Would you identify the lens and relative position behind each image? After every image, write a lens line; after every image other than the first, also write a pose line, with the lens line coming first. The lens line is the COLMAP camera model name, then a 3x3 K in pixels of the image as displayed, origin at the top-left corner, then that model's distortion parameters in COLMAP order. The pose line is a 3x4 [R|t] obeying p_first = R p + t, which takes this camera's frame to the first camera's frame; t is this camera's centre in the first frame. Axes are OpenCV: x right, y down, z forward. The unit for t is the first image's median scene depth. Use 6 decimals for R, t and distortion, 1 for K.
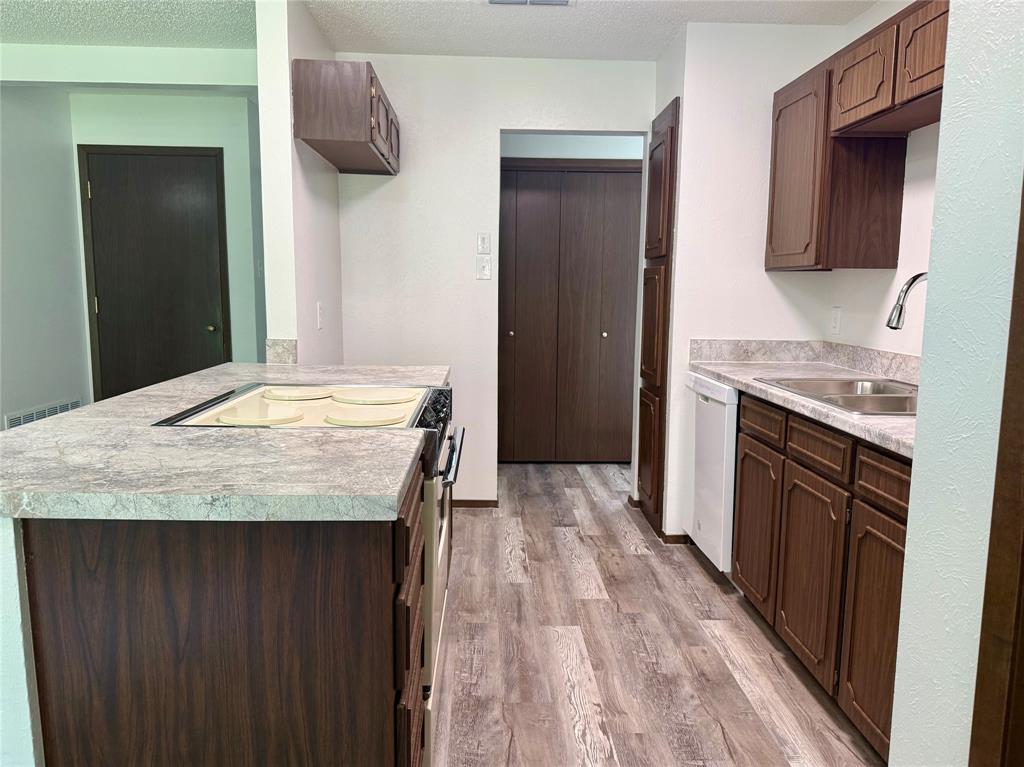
lens RADIAL K [[770.9, 0, 504.8], [0, 770.9, 384.3], [0, 0, 1]] dist [0.007246, 0.002175]
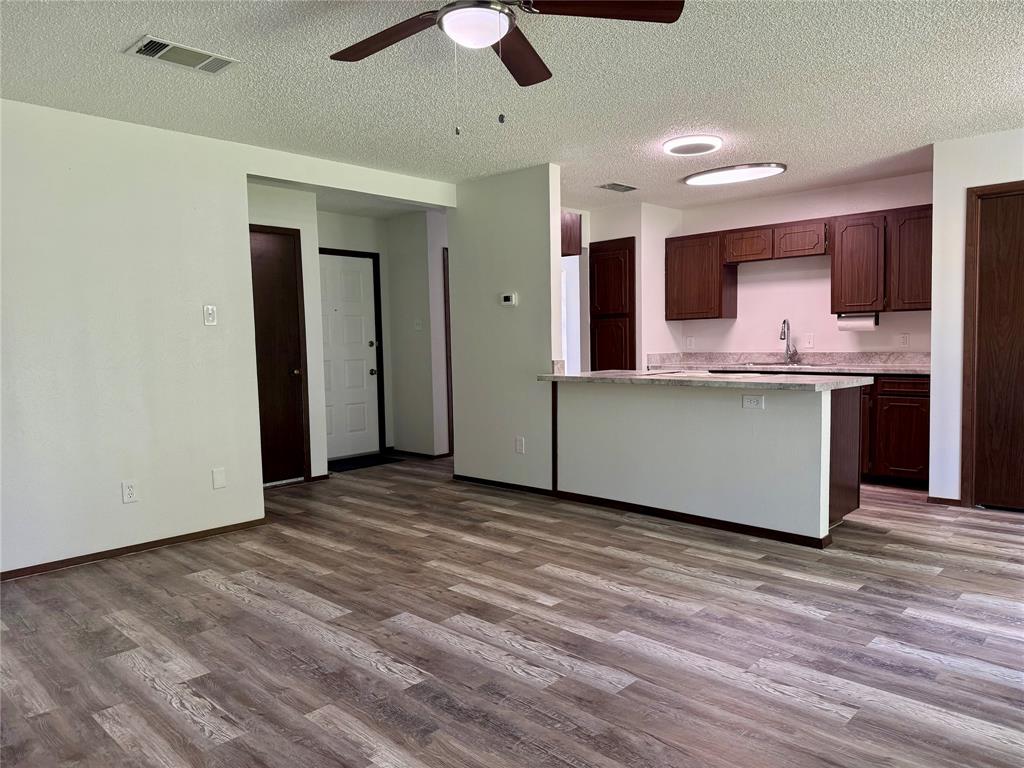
lens RADIAL K [[726.6, 0, 513.6], [0, 726.6, 384.7], [0, 0, 1]] dist [0.087668, -0.110925]
pose [[0.711226, -0.070531, 0.699416, -1.736225], [0.117032, 0.992949, -0.018876, 0.021169], [-0.693153, 0.095279, 0.714466, -0.151427]]
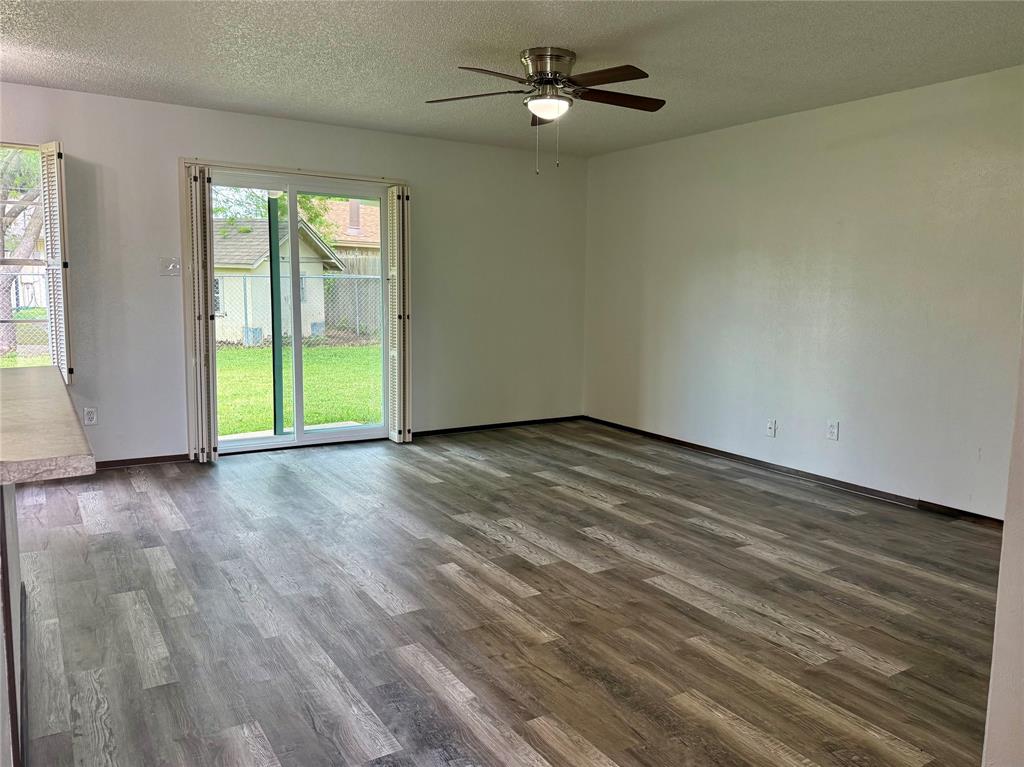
lens RADIAL K [[791.2, 0, 551.2], [0, 791.2, 369.7], [0, 0, 1]] dist [0.137171, -0.166696]
pose [[-0.853444, 0.032156, -0.520192, -0.382113], [-0.092221, 0.973028, 0.211450, -0.245747], [0.512961, 0.228433, -0.827460, 1.754454]]
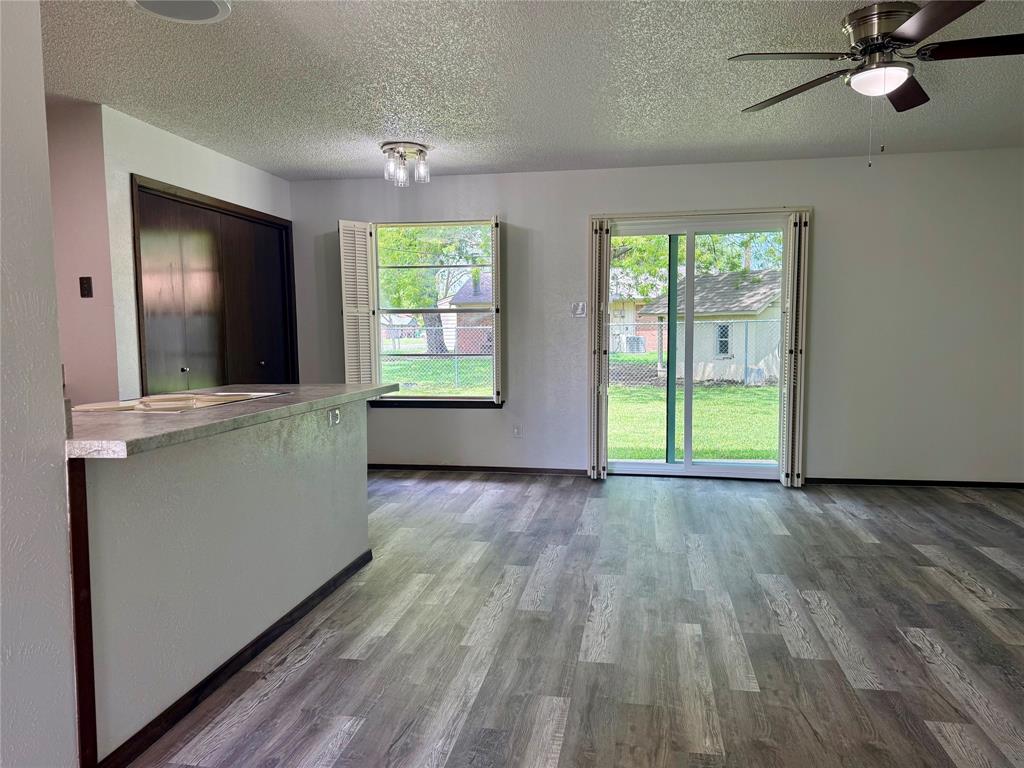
lens RADIAL K [[713.1, 0, 516.7], [0, 713.1, 394.6], [0, 0, 1]] dist [0.067460, -0.069945]
pose [[-0.979397, -0.023280, 0.200600, -0.857064], [0.021943, 0.975184, 0.220305, -0.202639], [-0.200750, 0.220167, -0.954581, 1.630399]]
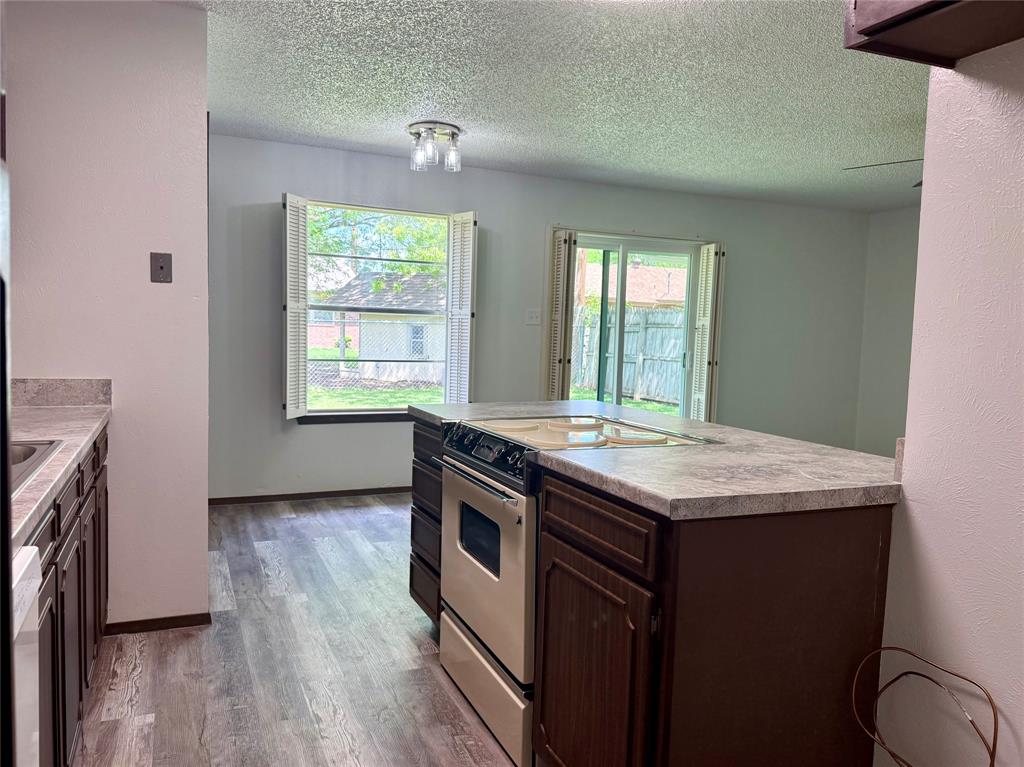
lens RADIAL K [[763.5, 0, 521.0], [0, 763.5, 384.4], [0, 0, 1]] dist [0.111306, -0.140938]
pose [[-0.925653, -0.010999, -0.378214, 0.221840], [-0.087427, 0.978745, 0.185510, -0.198303], [0.368135, 0.204784, -0.906940, 1.575084]]
